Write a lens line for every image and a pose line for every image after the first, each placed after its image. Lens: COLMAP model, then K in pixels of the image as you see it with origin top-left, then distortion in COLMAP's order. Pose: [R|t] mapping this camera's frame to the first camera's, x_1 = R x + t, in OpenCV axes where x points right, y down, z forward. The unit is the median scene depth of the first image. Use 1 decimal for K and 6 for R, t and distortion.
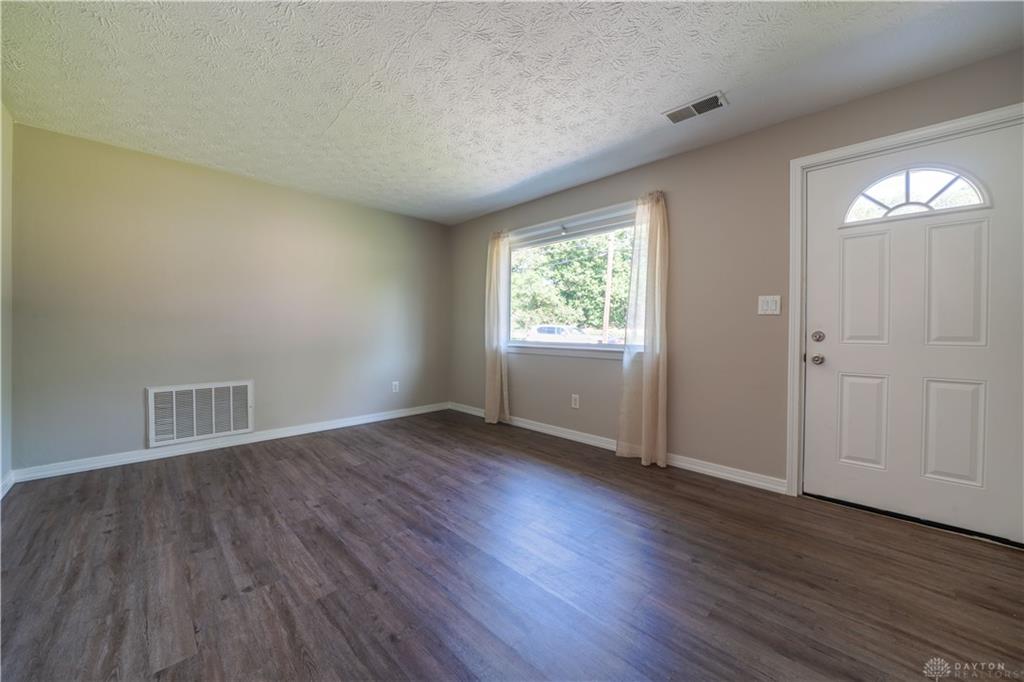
lens RADIAL K [[357.7, 0, 526.4], [0, 357.7, 337.6], [0, 0, 1]] dist [-0.024923, 0.003221]
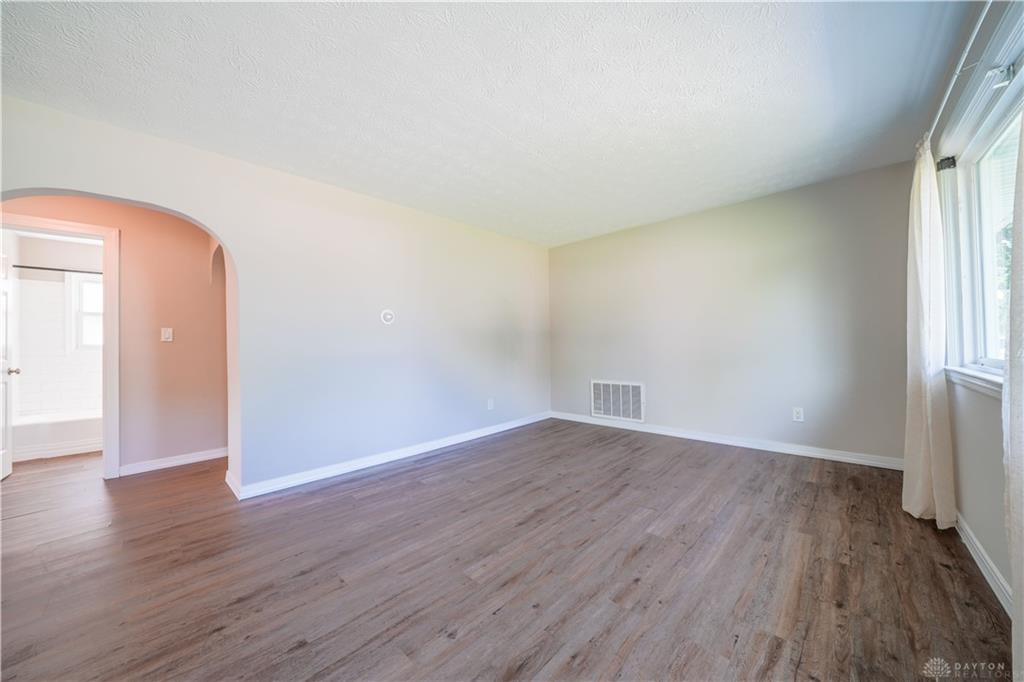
lens RADIAL K [[357.7, 0, 512.3], [0, 357.7, 343.0], [0, 0, 1]] dist [-0.024923, 0.003221]
pose [[0.015137, -0.012072, -0.999813, 0.772241], [0.002775, 0.999924, -0.012031, -0.010308], [0.999882, -0.002592, 0.015169, 0.796542]]
